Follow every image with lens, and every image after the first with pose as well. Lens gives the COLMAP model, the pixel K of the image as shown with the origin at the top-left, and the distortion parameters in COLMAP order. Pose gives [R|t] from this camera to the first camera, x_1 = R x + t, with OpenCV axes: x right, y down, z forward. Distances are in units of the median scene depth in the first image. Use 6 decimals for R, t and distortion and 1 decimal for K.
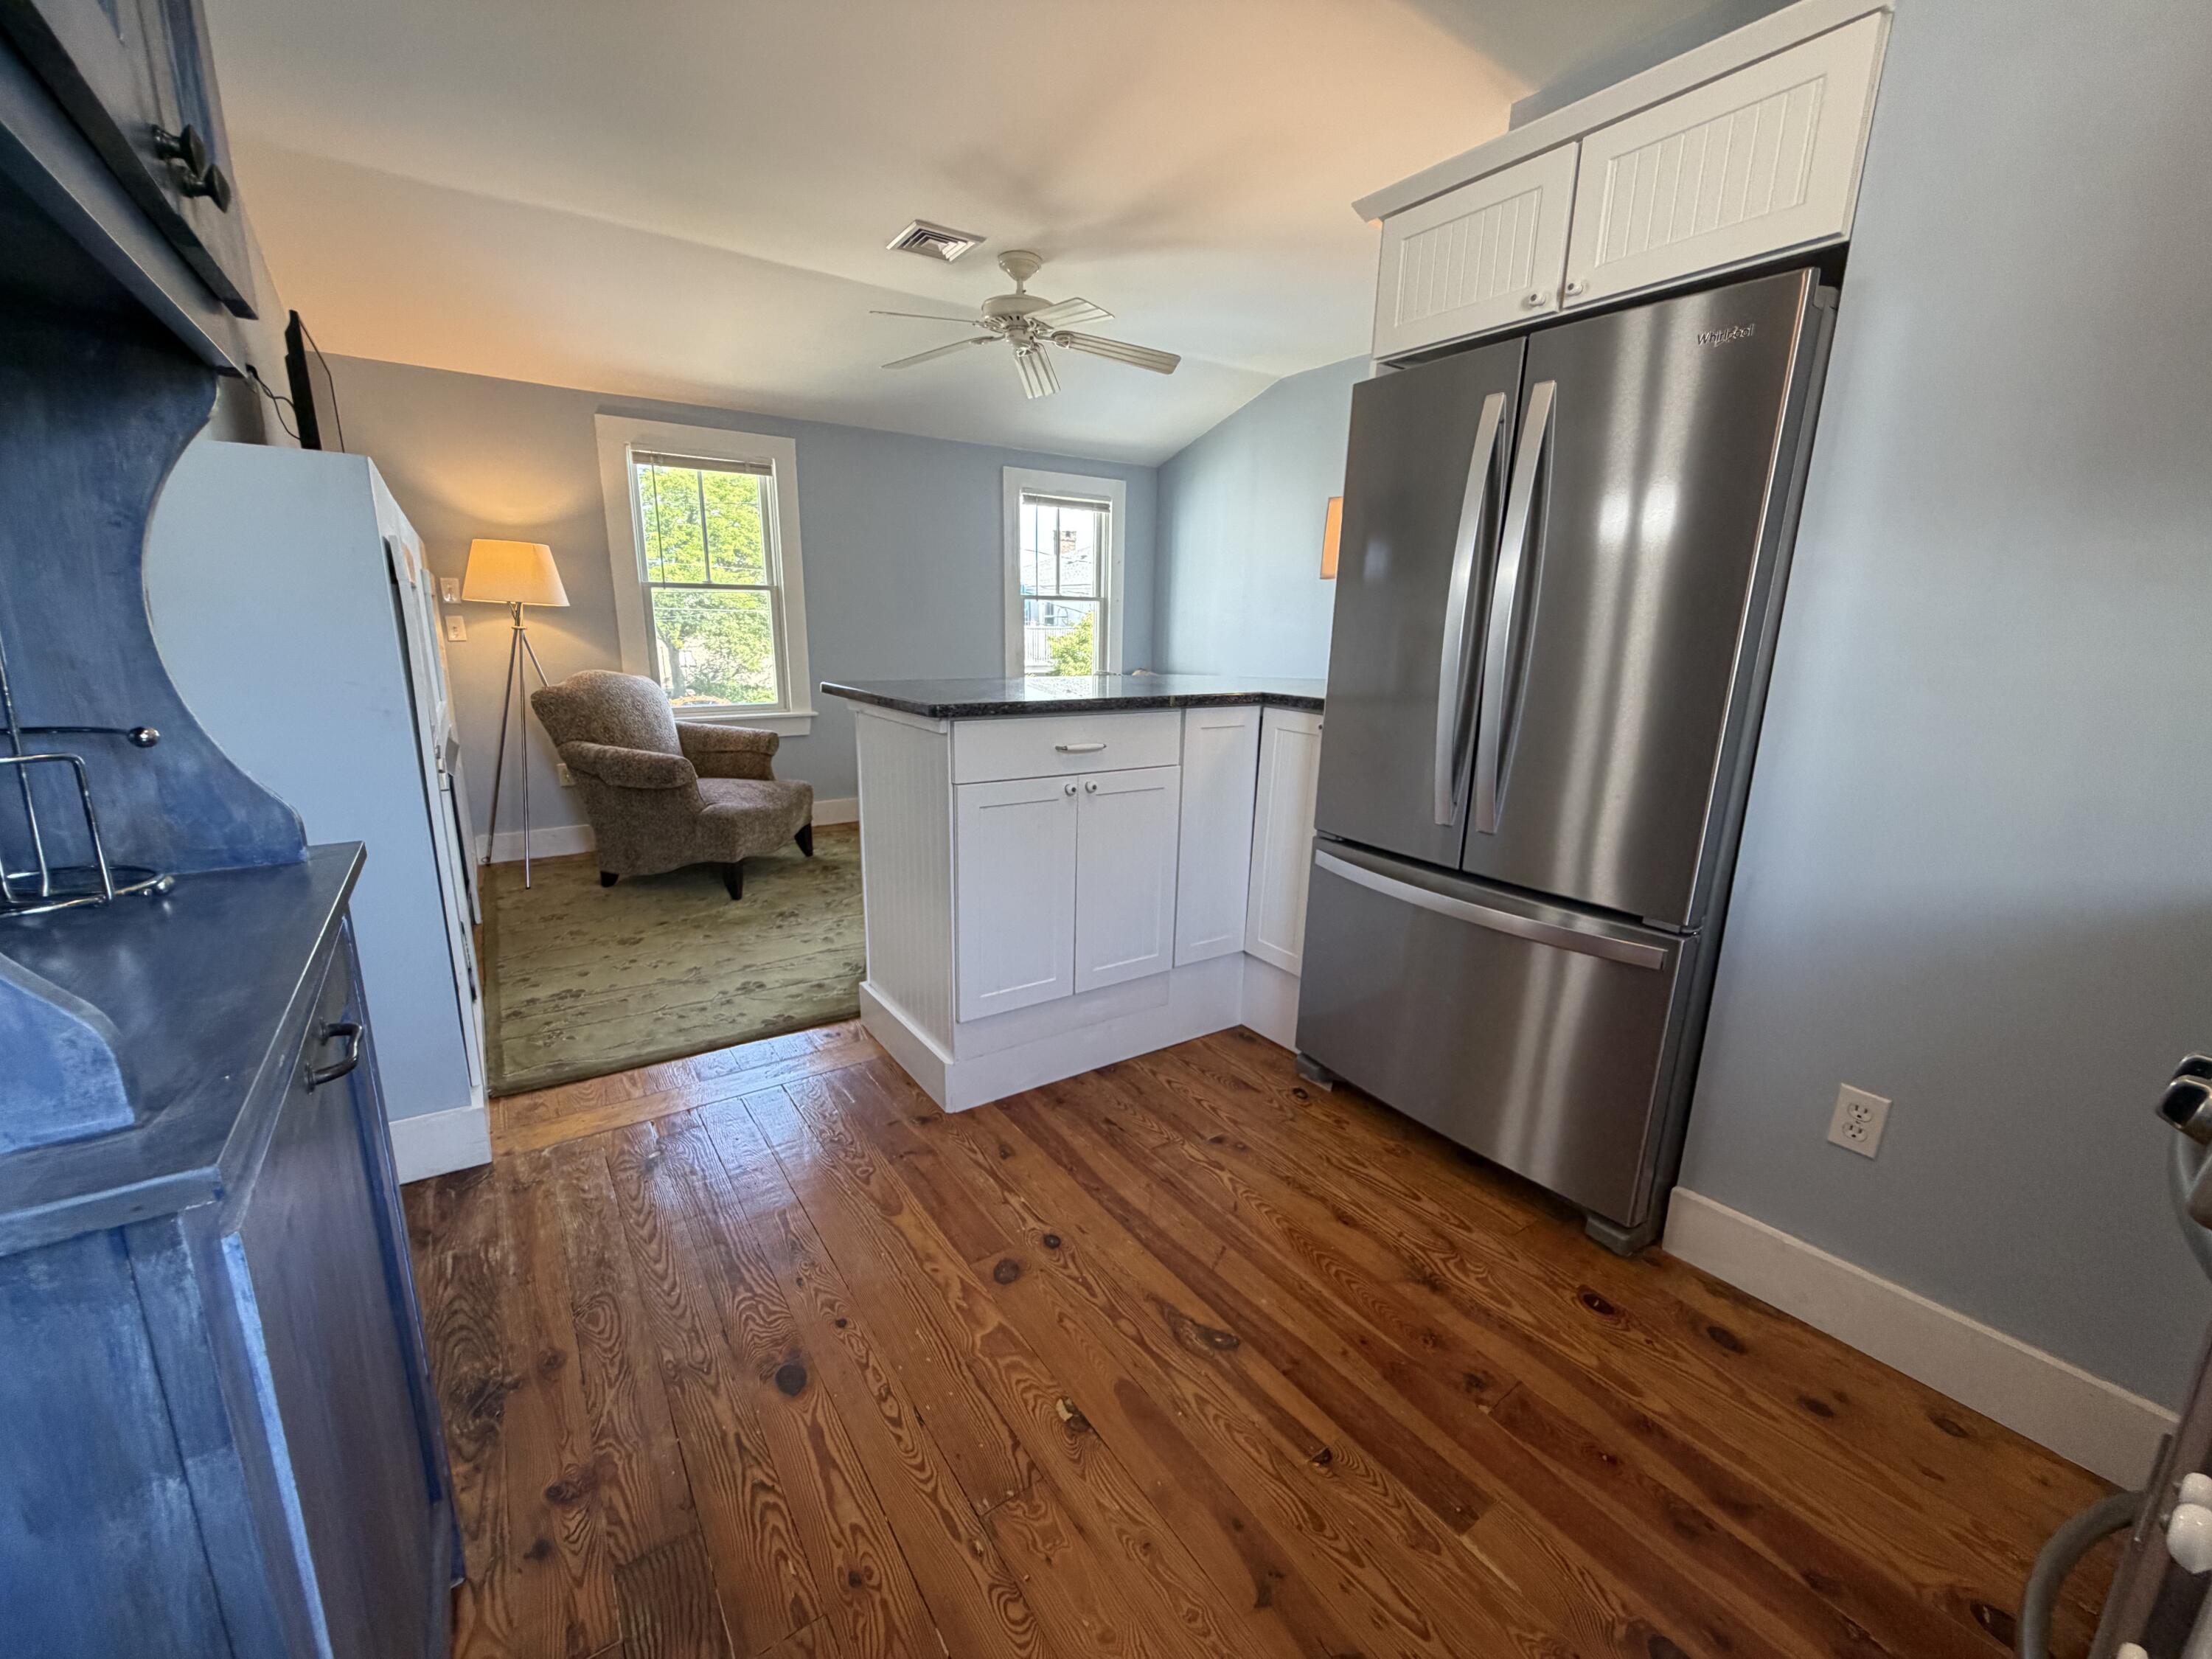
lens RADIAL K [[884.7, 0, 1099.4], [0, 884.7, 825.9], [0, 0, 1]] dist [-0.005657, 0.001059]
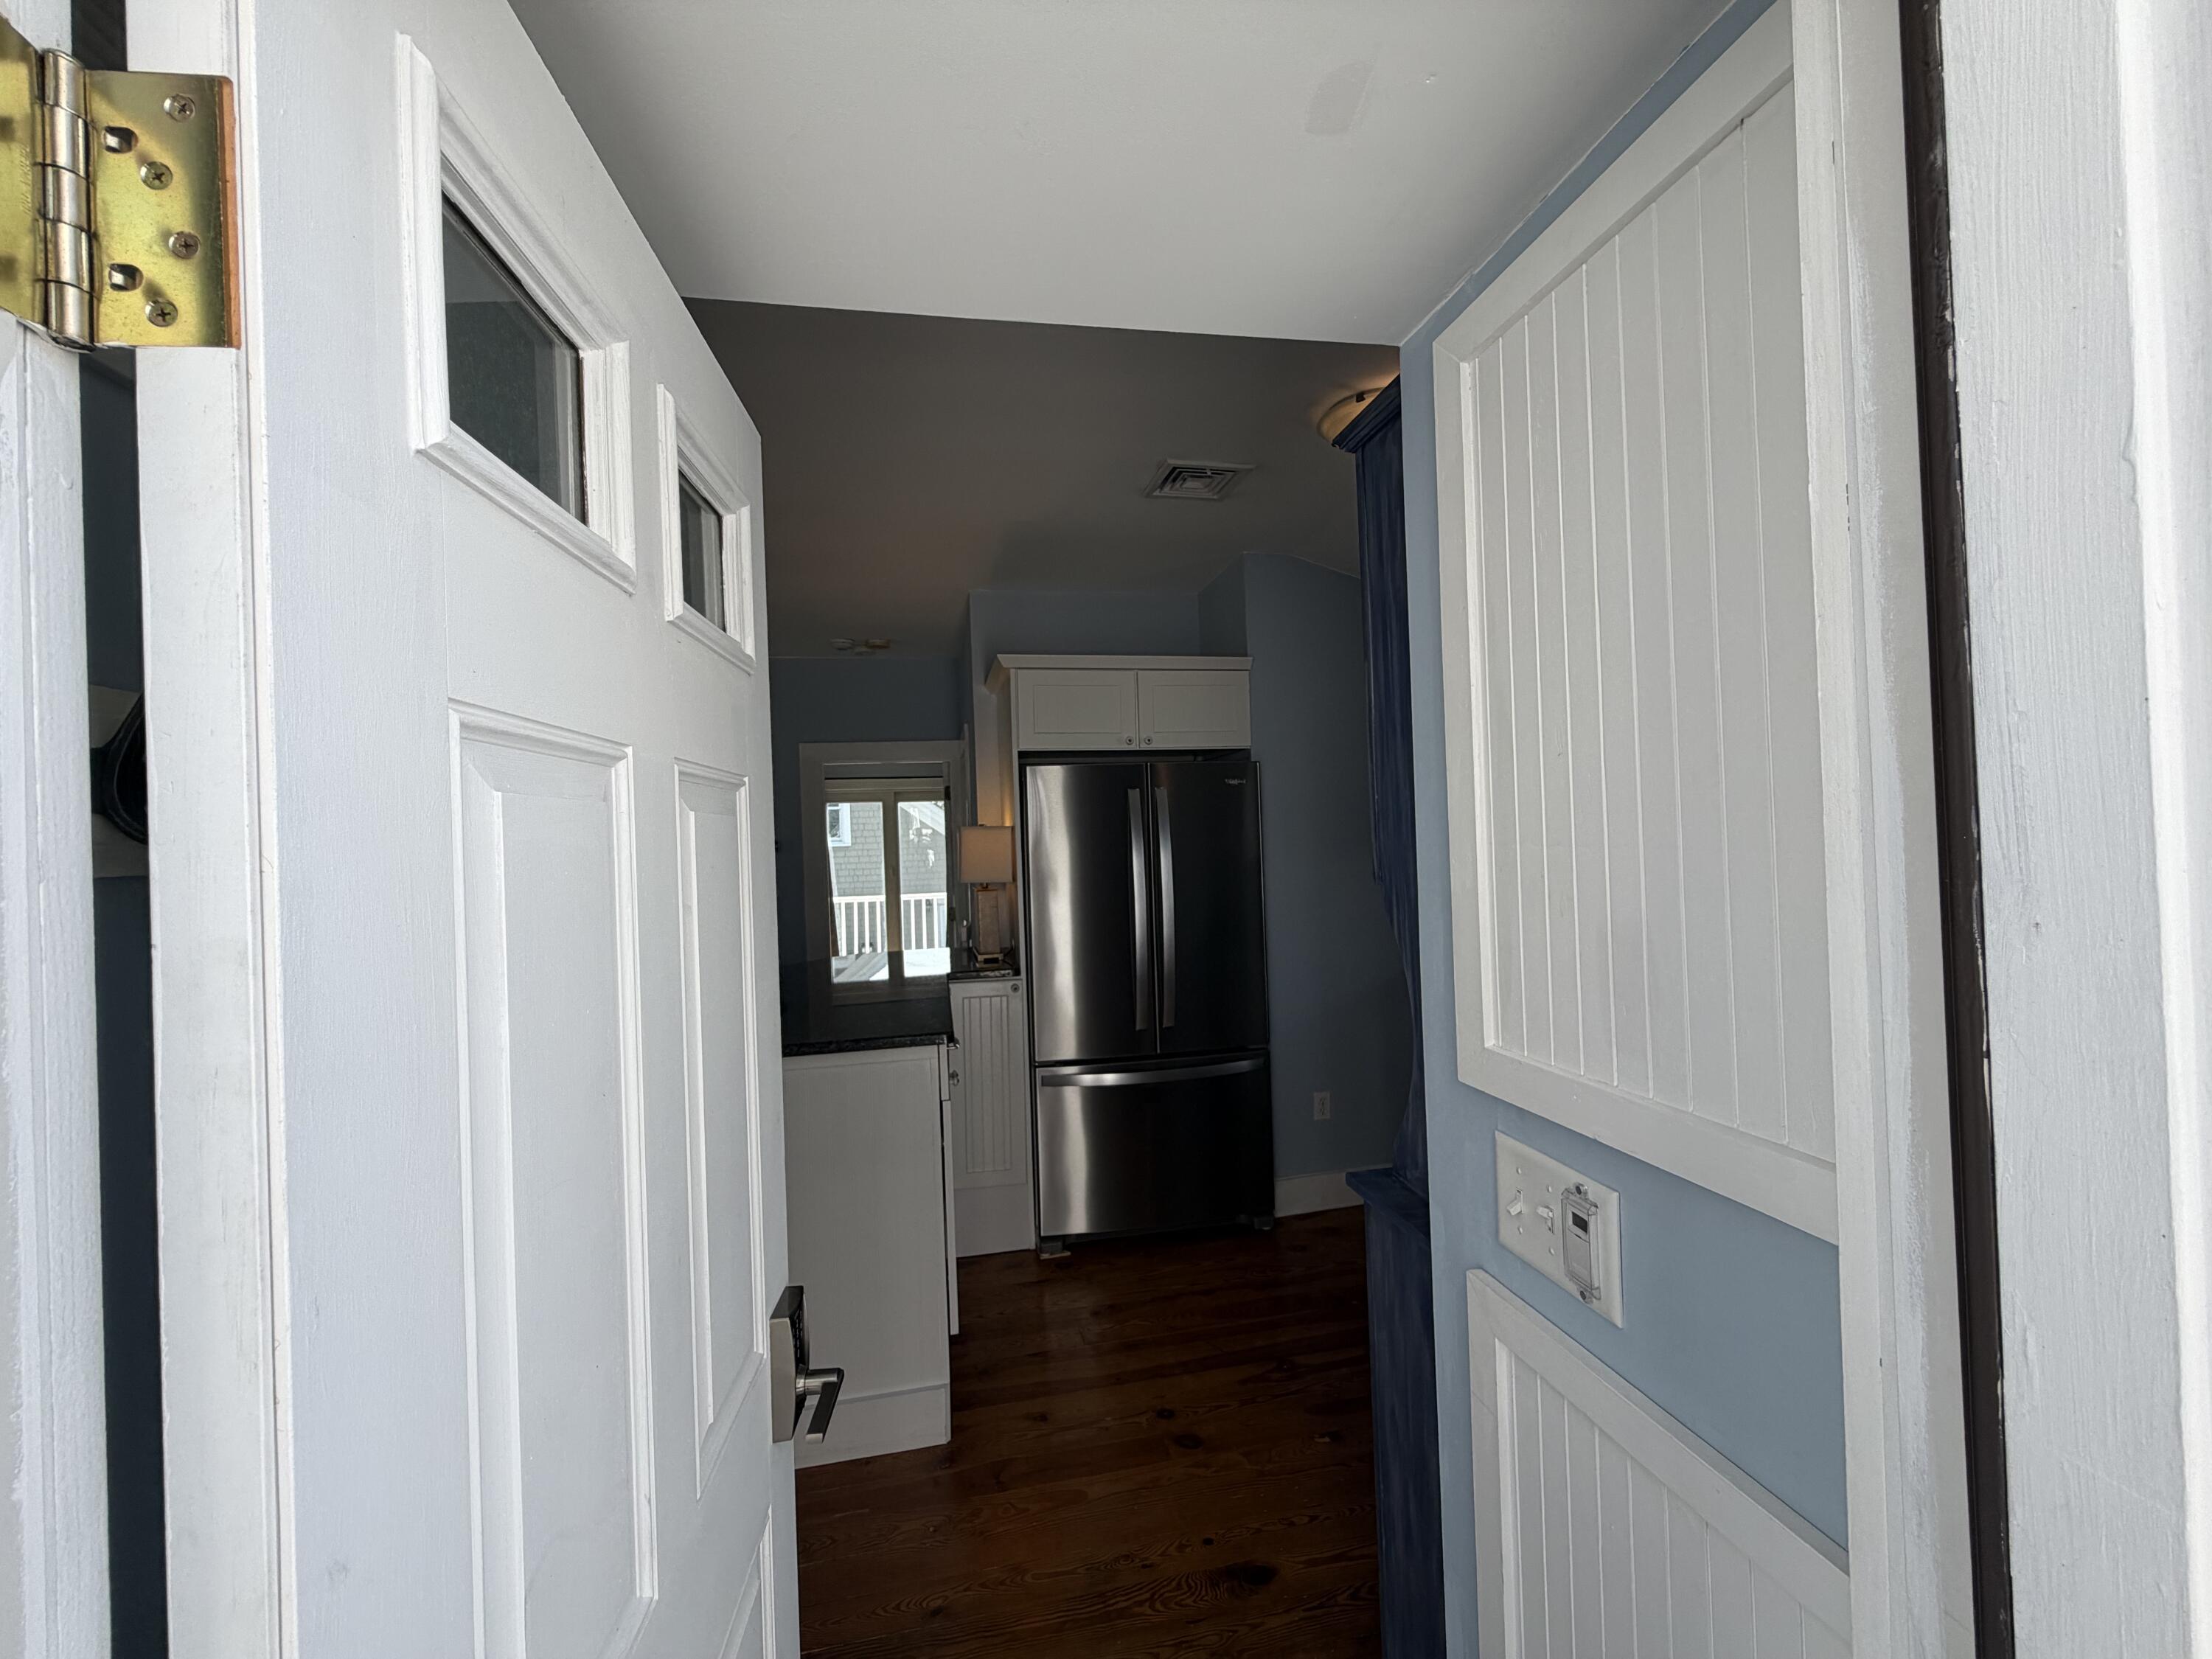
lens RADIAL K [[884.7, 0, 1098.8], [0, 884.7, 824.1], [0, 0, 1]] dist [-0.005657, 0.001059]
pose [[0.398951, -0.019383, 0.916767, -1.380760], [0.242901, 0.966296, -0.085274, -0.303392], [-0.884215, 0.256704, 0.390213, 0.395639]]
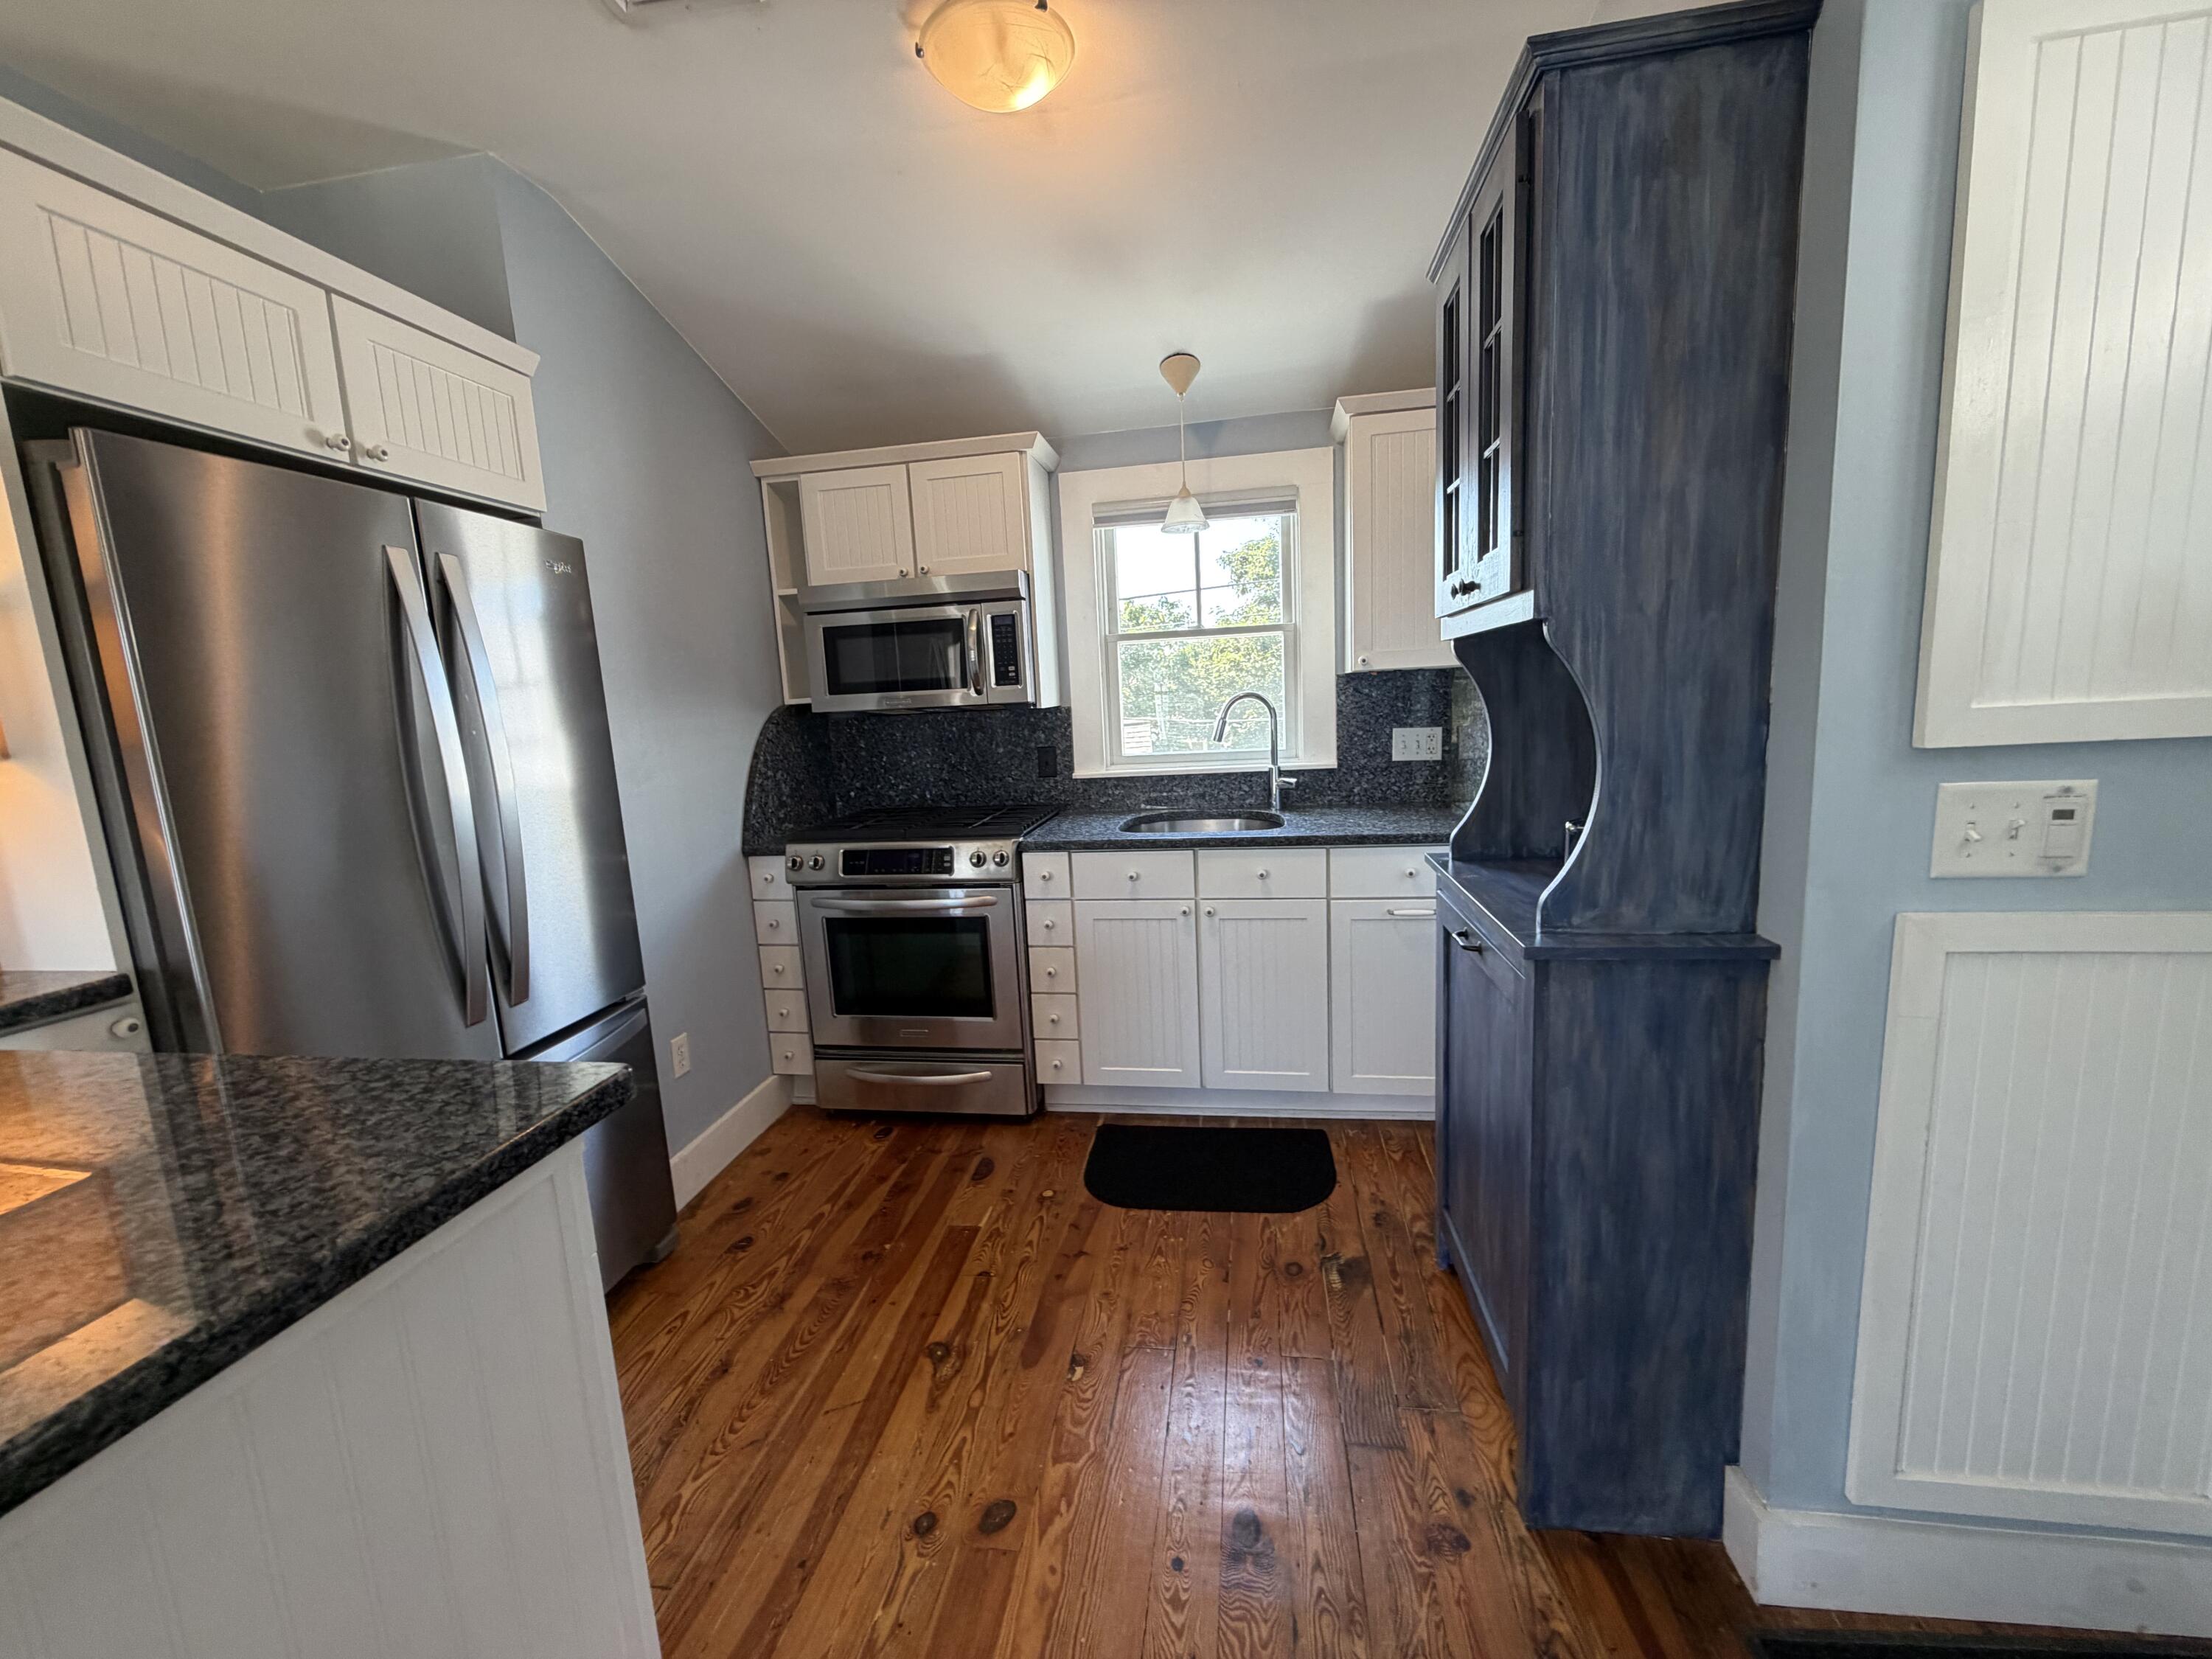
lens RADIAL K [[884.7, 0, 1105.2], [0, 884.7, 824.2], [0, 0, 1]] dist [-0.005657, 0.001059]
pose [[-0.723177, -0.077533, 0.686297, -0.757286], [0.193292, 0.931251, 0.308885, -0.396680], [-0.663064, 0.356034, -0.658473, 1.311884]]
